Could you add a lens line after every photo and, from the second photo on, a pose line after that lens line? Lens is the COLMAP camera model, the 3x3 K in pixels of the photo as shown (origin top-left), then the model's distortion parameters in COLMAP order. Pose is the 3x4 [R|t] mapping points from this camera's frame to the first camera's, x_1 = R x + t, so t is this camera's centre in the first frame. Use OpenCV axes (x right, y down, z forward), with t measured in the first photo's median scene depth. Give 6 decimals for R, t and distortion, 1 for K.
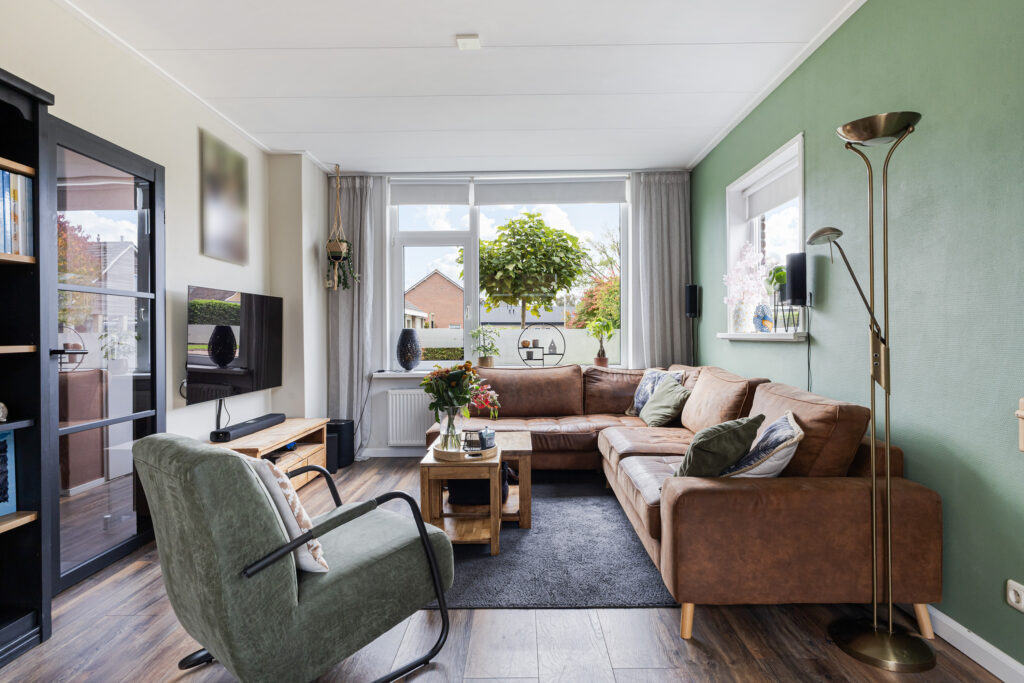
lens RADIAL K [[567.8, 0, 513.6], [0, 567.8, 331.6], [0, 0, 1]] dist [-0.004446, -0.001996]
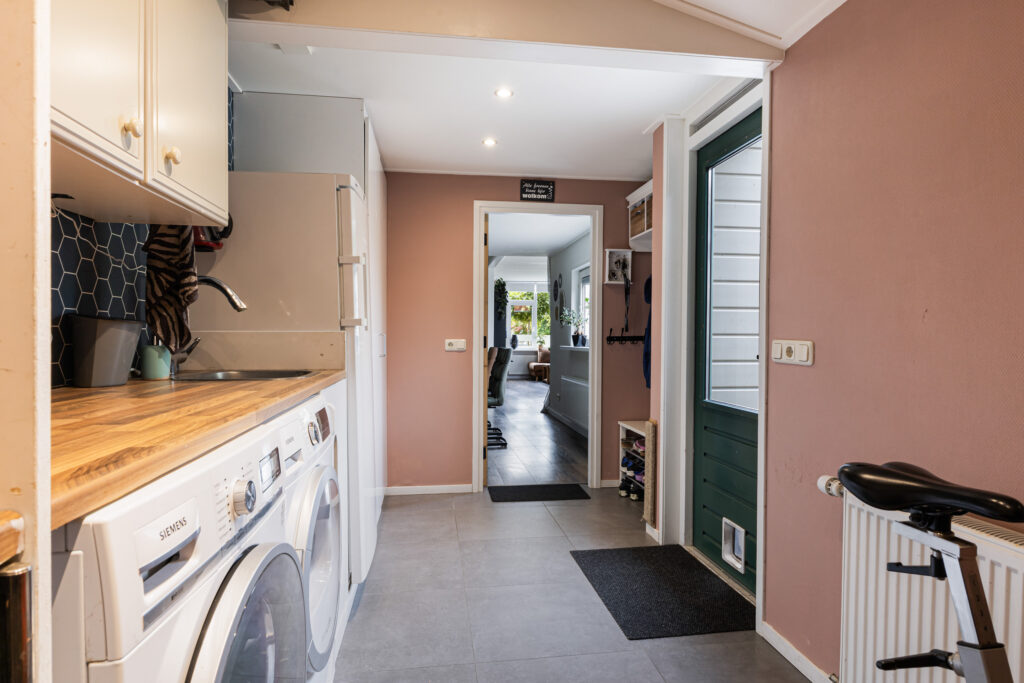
lens RADIAL K [[571.7, 0, 512.8], [0, 571.7, 338.2], [0, 0, 1]] dist [-0.000821, -0.000727]
pose [[0.987688, 0.009563, 0.156142, -0.682180], [-0.010929, 0.999909, 0.007891, -0.010359], [-0.156052, -0.009500, 0.987703, -1.979969]]
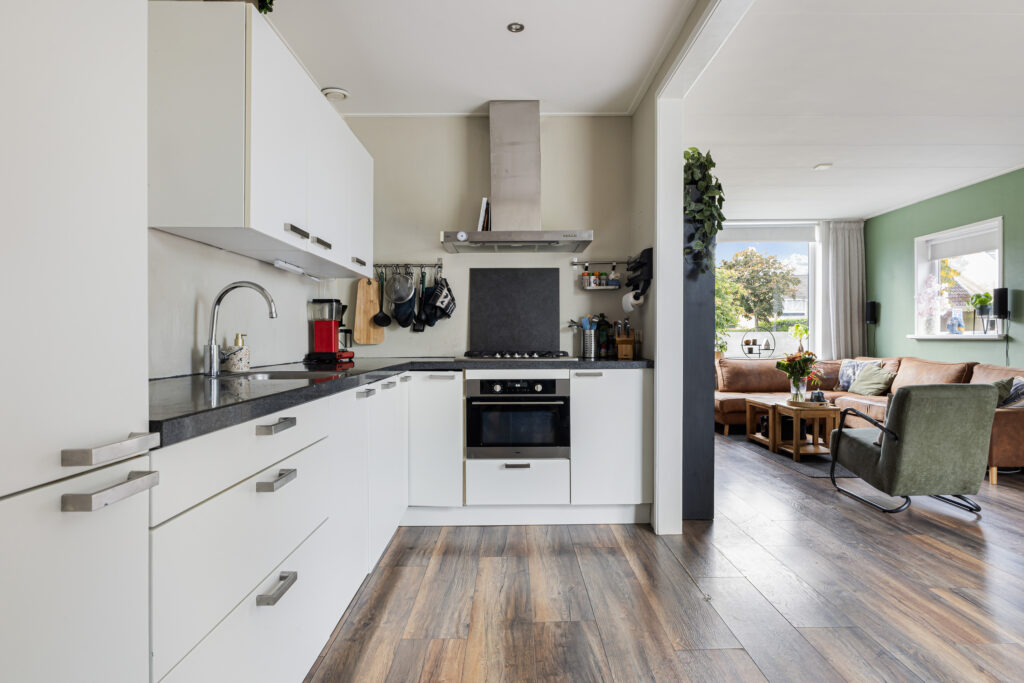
lens RADIAL K [[571.7, 0, 512.8], [0, 571.7, 338.2], [0, 0, 1]] dist [-0.000821, -0.000727]
pose [[0.999824, 0.003179, 0.018506, -0.611559], [-0.003327, 0.999963, 0.007962, 0.002139], [-0.018480, -0.008022, 0.999797, -0.424255]]
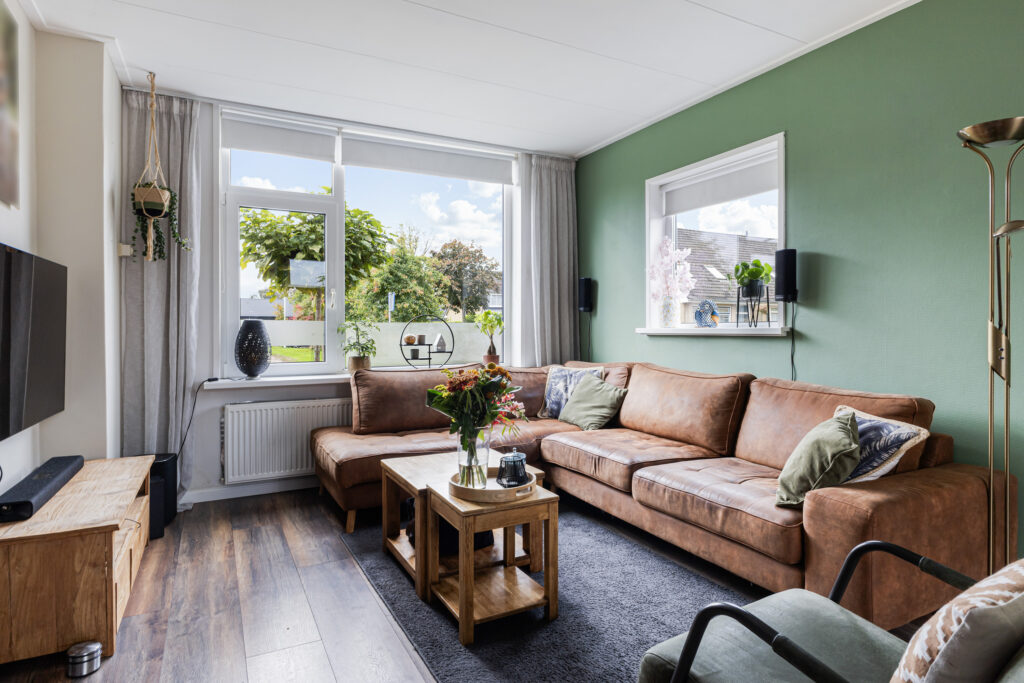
lens RADIAL K [[567.8, 0, 513.6], [0, 567.8, 331.6], [0, 0, 1]] dist [-0.004446, -0.001996]
pose [[0.877119, 0.001702, 0.480271, -0.254412], [-0.005781, 0.999959, 0.007015, 0.002450], [-0.480239, -0.008929, 0.877092, 0.207994]]
